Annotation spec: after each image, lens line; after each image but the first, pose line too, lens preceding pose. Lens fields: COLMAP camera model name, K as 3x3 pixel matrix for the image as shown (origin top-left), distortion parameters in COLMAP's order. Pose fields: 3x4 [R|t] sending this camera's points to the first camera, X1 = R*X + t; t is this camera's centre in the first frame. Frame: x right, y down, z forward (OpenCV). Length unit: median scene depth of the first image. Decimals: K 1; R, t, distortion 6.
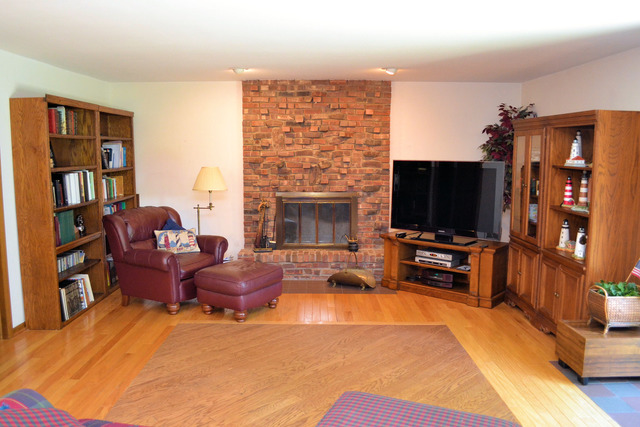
lens RADIAL K [[509.9, 0, 320.5], [0, 509.9, 214.5], [0, 0, 1]] dist [-0.094569, 0.020625]
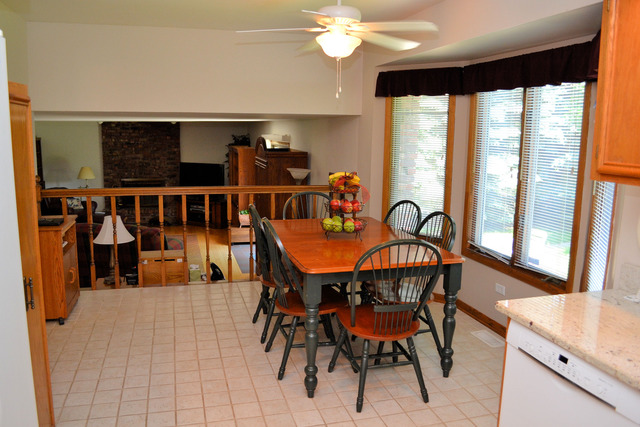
lens RADIAL K [[509.9, 0, 319.4], [0, 509.9, 212.3], [0, 0, 1]] dist [-0.094569, 0.020625]
pose [[0.963347, -0.031154, 0.266442, 0.128392], [0.020416, 0.998867, 0.042977, 0.018493], [-0.267480, -0.035962, 0.962892, -1.074295]]
